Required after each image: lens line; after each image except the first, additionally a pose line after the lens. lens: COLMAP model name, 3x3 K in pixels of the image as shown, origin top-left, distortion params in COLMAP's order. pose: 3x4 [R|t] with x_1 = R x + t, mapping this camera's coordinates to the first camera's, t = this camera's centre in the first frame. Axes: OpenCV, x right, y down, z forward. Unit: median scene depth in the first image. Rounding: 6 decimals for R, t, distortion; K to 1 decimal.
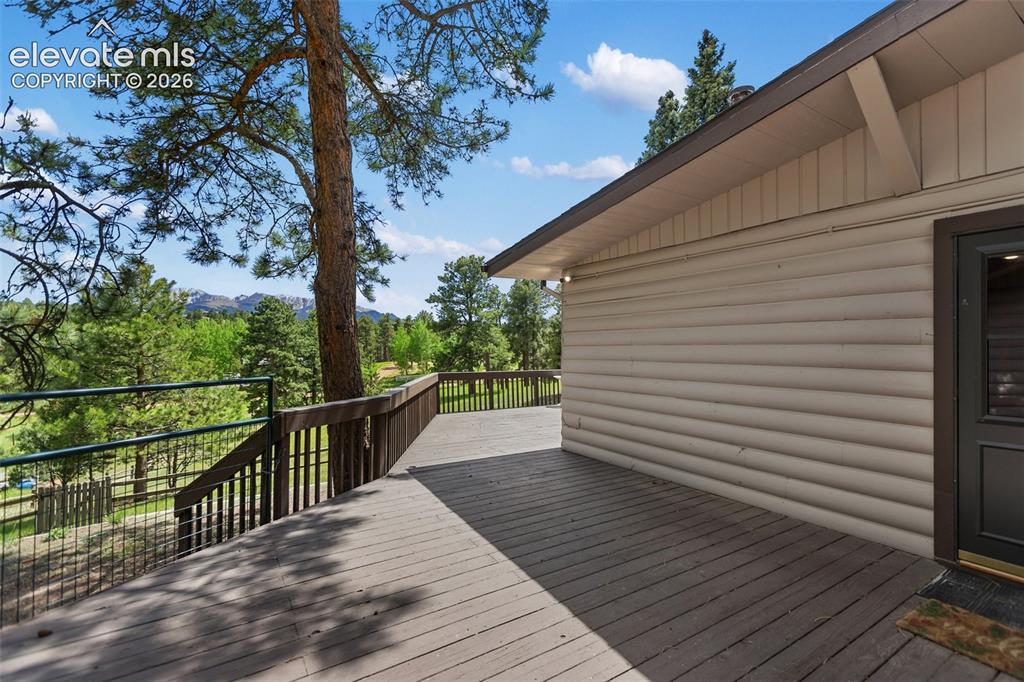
lens RADIAL K [[450.8, 0, 489.9], [0, 450.8, 340.8], [0, 0, 1]] dist [0.007906, -0.003801]
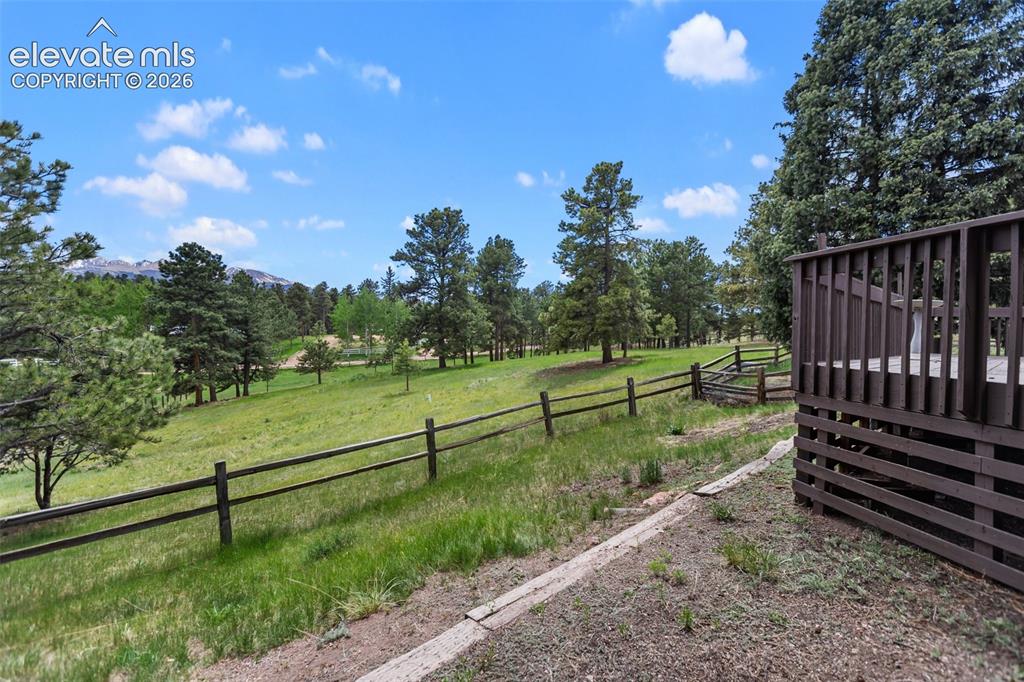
lens RADIAL K [[450.8, 0, 488.0], [0, 450.8, 337.7], [0, 0, 1]] dist [0.007906, -0.003801]
pose [[0.988900, 0.025515, 0.146376, -0.081038], [-0.031060, 0.998879, 0.035724, 0.025017], [-0.145301, -0.039873, 0.988584, 0.126105]]
